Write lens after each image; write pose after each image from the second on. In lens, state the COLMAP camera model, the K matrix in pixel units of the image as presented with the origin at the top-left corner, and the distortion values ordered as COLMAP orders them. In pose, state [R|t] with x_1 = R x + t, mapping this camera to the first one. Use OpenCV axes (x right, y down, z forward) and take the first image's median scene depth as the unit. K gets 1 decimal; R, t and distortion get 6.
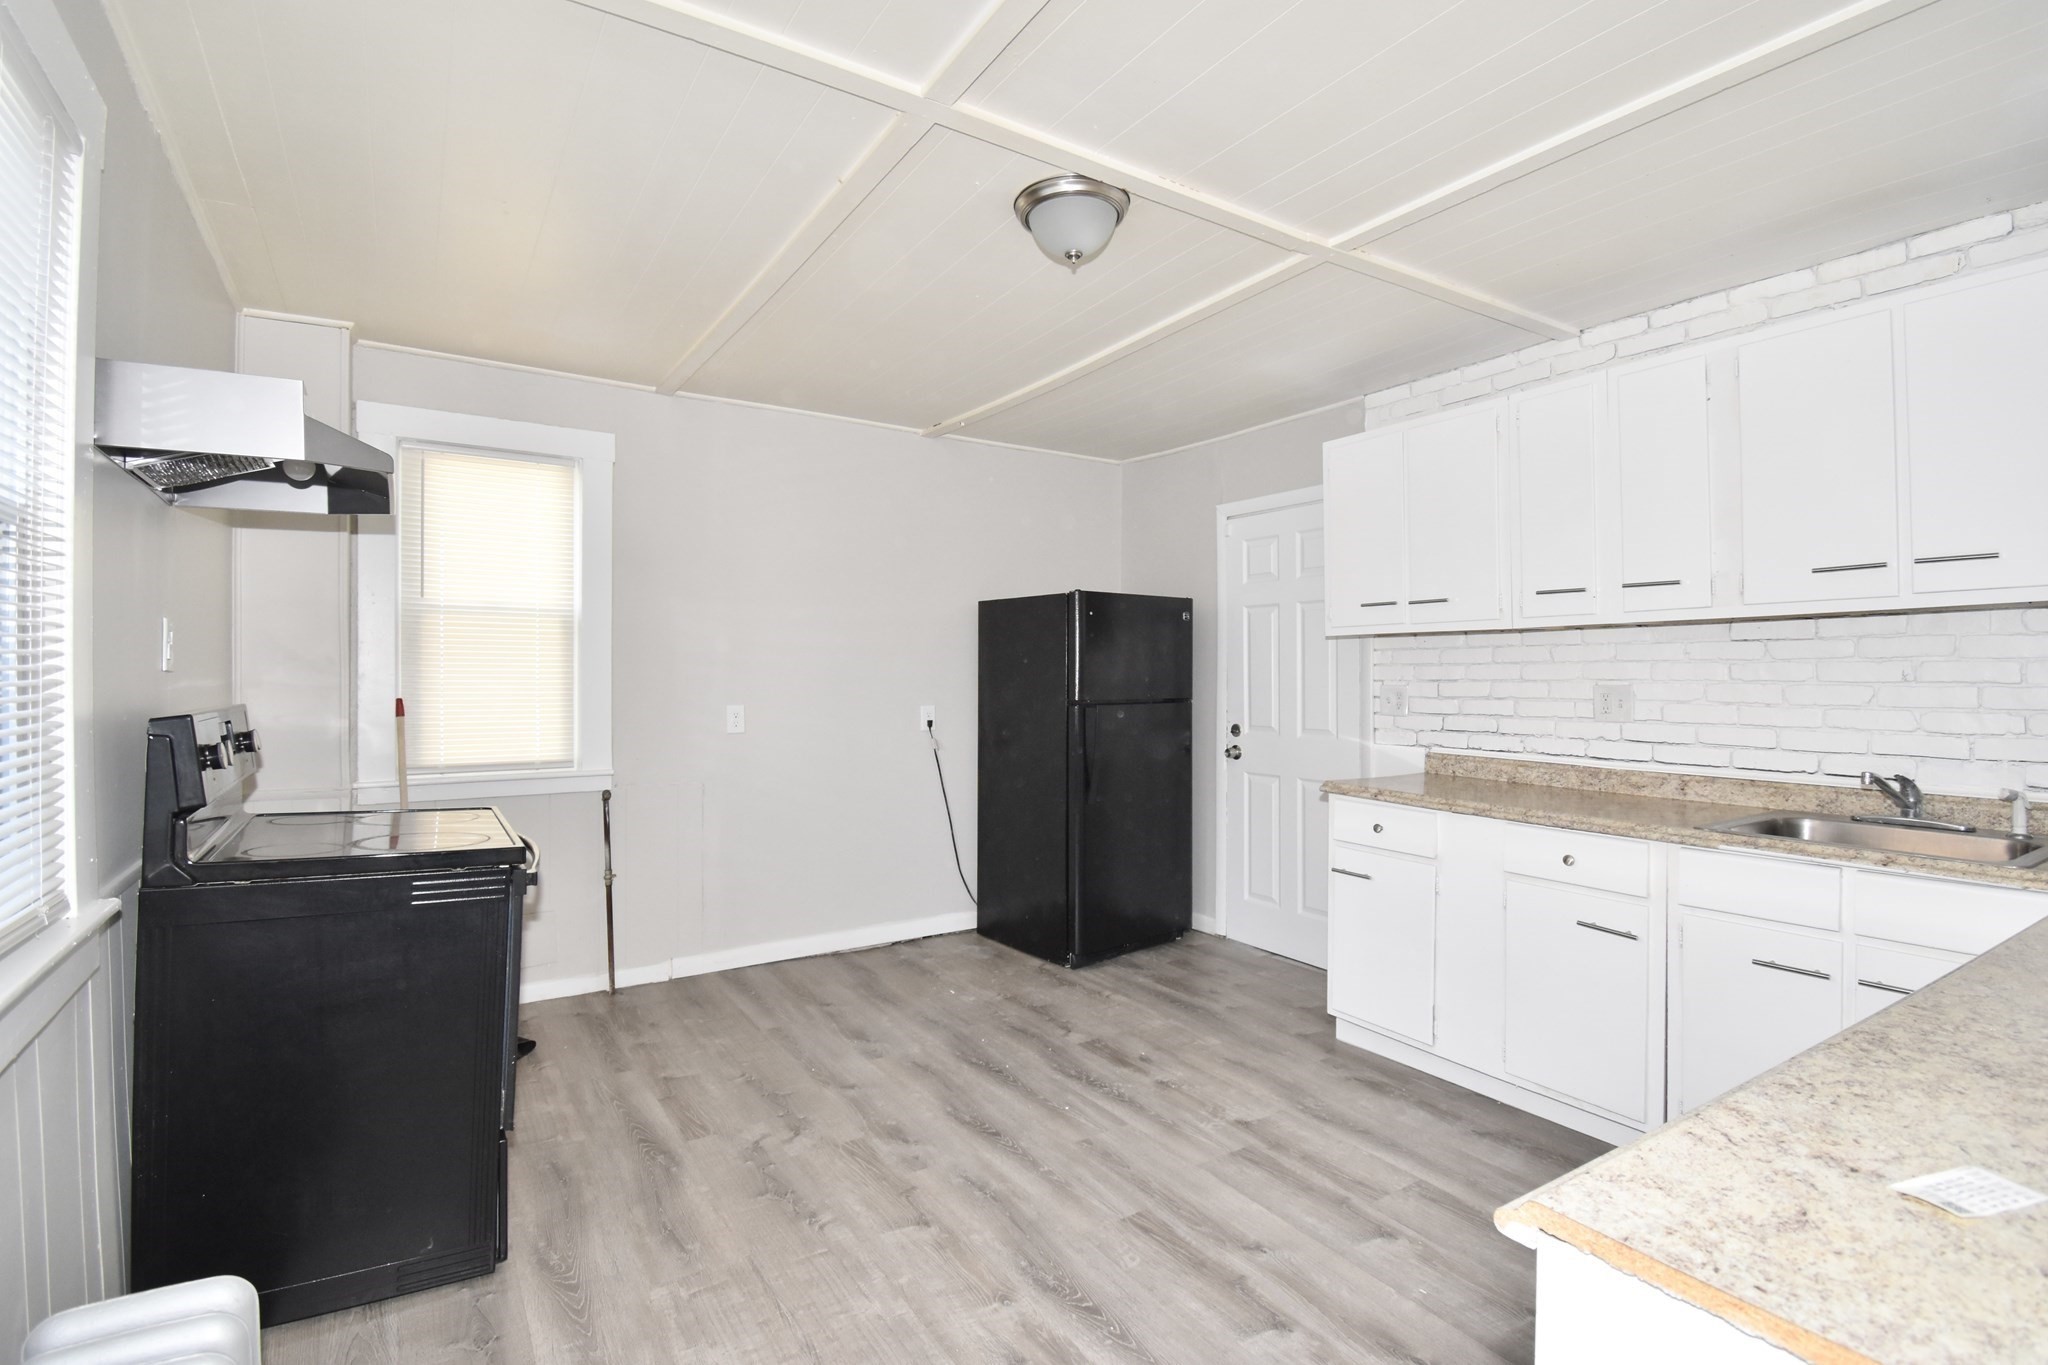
lens RADIAL K [[913.7, 0, 1011.4], [0, 913.7, 678.2], [0, 0, 1]] dist [0.026296, -0.030595]
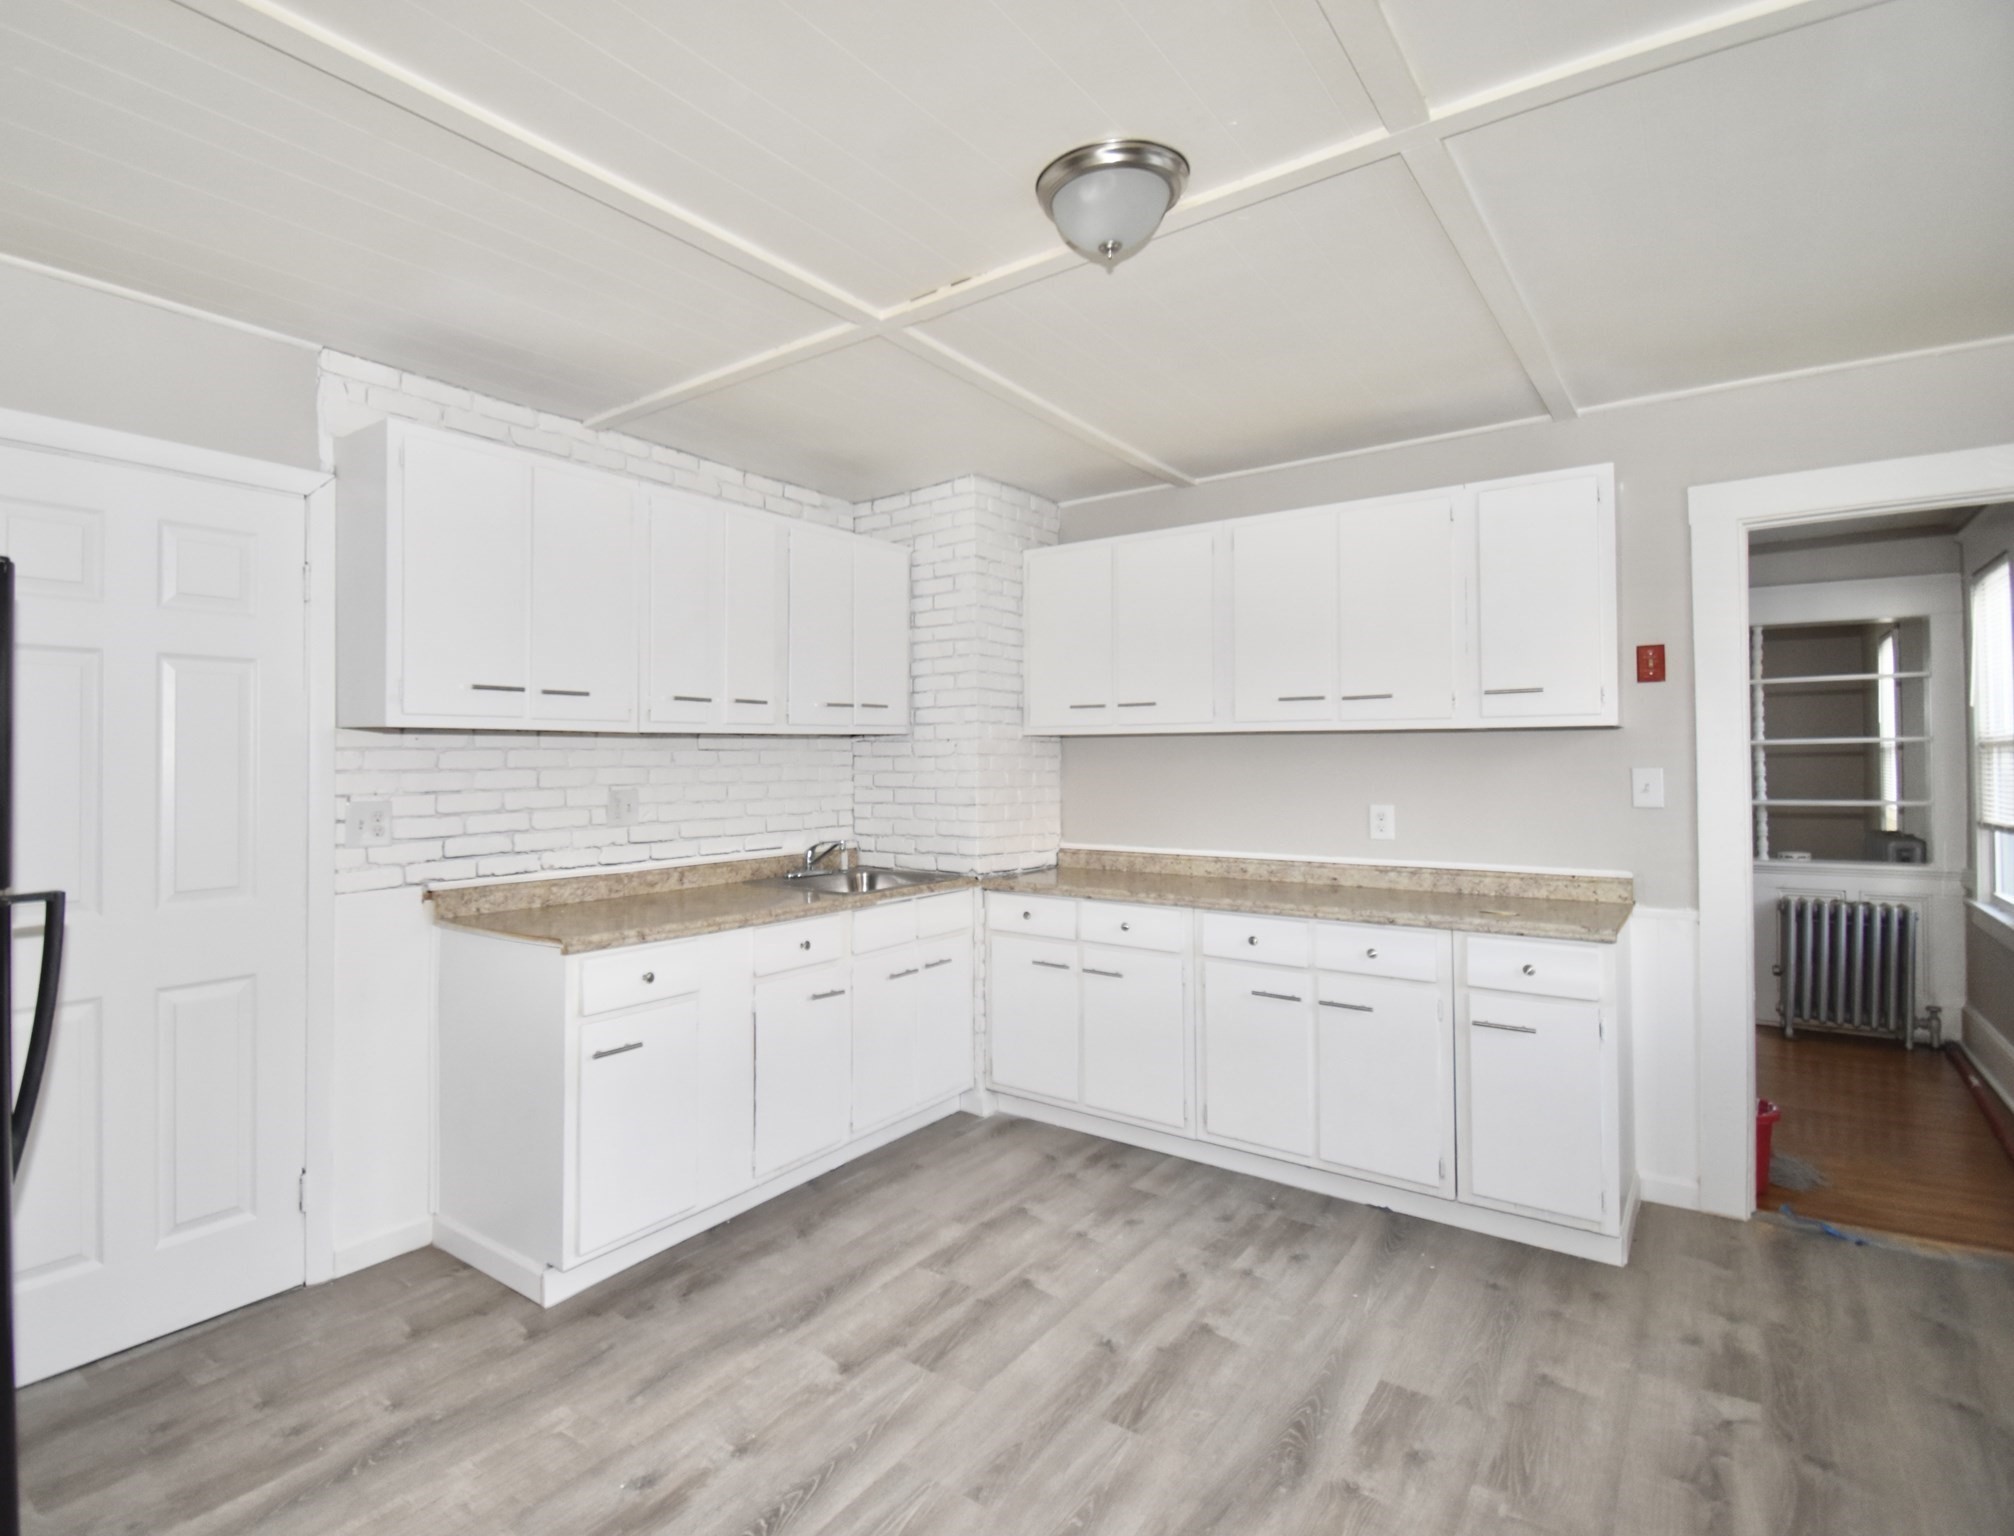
lens RADIAL K [[906.2, 0, 1004.3], [0, 906.2, 743.2], [0, 0, 1]] dist [-0.007686, -0.000875]
pose [[-0.307788, 0.018959, 0.951266, -0.482724], [0.009932, 0.999811, -0.016712, -0.026384], [-0.951403, 0.004304, -0.307918, 1.019941]]
